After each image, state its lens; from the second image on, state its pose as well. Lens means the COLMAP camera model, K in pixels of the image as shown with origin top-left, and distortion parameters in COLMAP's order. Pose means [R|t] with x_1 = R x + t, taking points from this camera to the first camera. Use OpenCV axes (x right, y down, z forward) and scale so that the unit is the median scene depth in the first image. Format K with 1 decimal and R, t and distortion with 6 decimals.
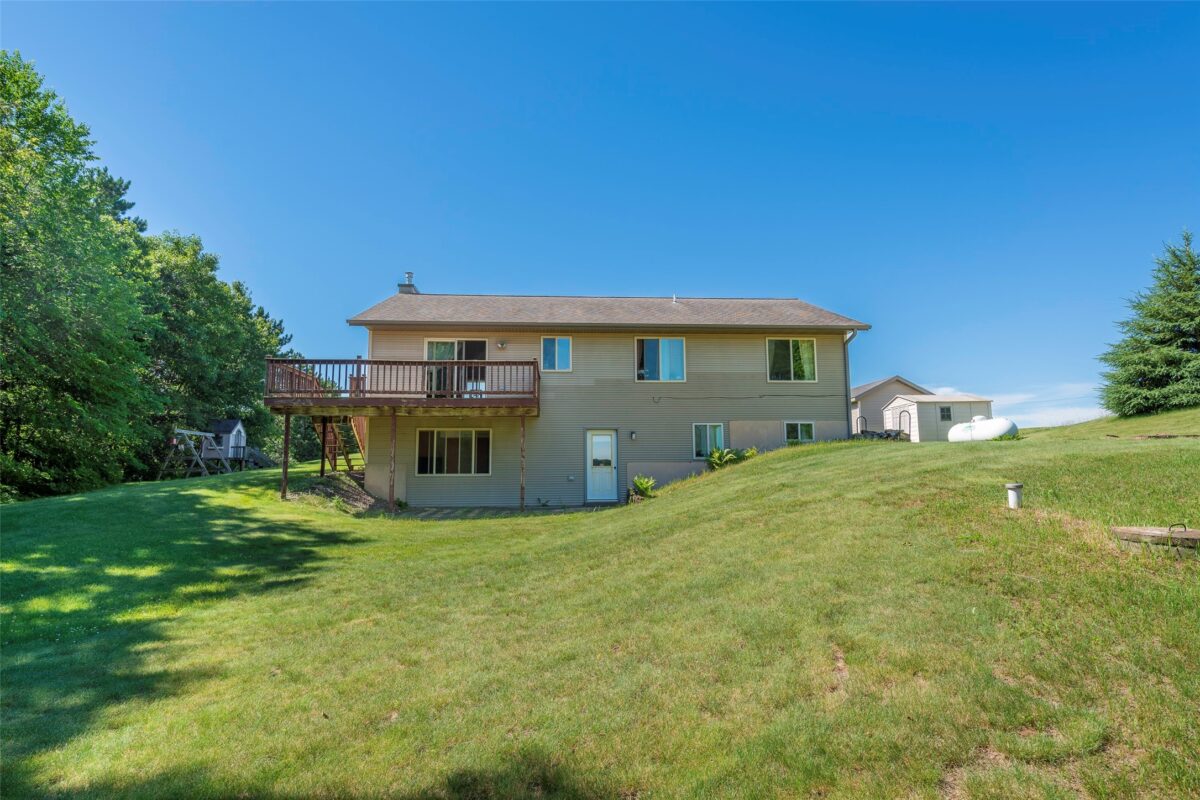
lens RADIAL K [[658.9, 0, 600.0], [0, 658.9, 400.0], [0, 0, 1]] dist [0.006304, -0.000468]
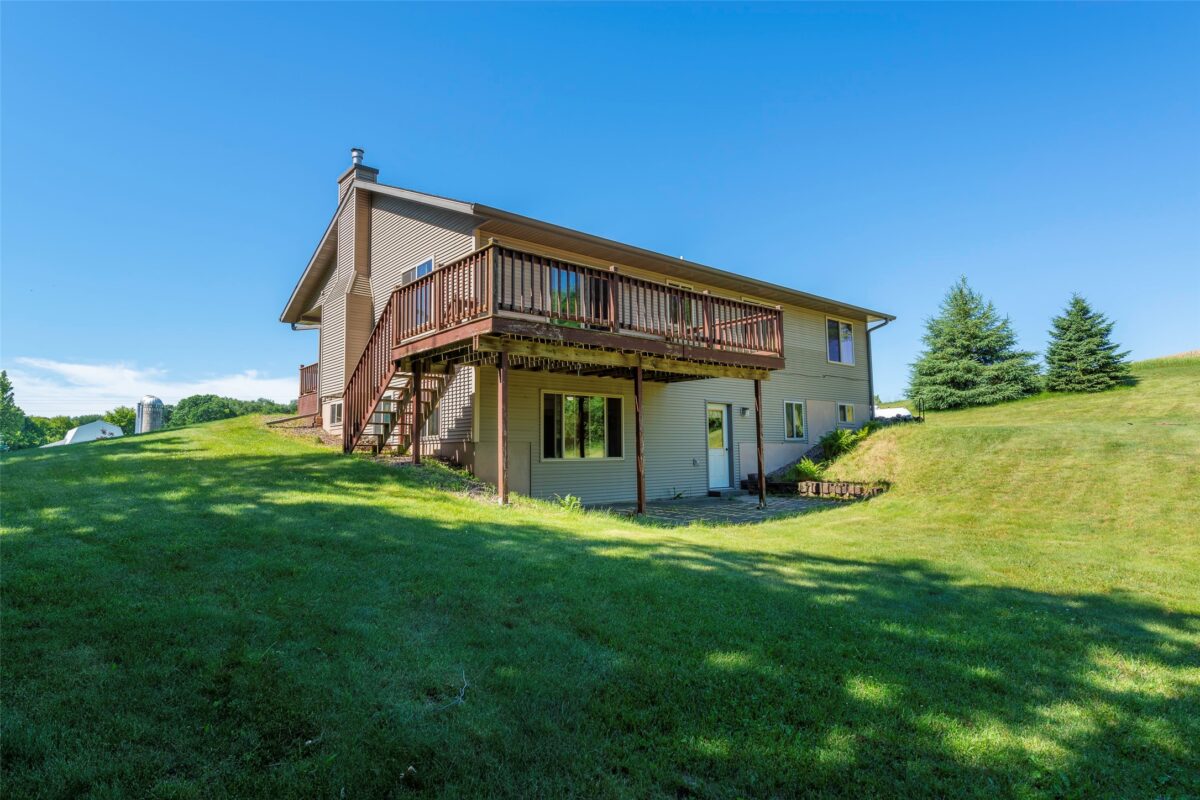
lens RADIAL K [[658.9, 0, 600.0], [0, 658.9, 400.0], [0, 0, 1]] dist [0.006304, -0.000468]
pose [[0.802245, 0.043022, 0.595443, -0.590950], [-0.050981, 0.998694, -0.003471, 0.049375], [-0.594815, -0.027571, 0.803390, 0.408151]]
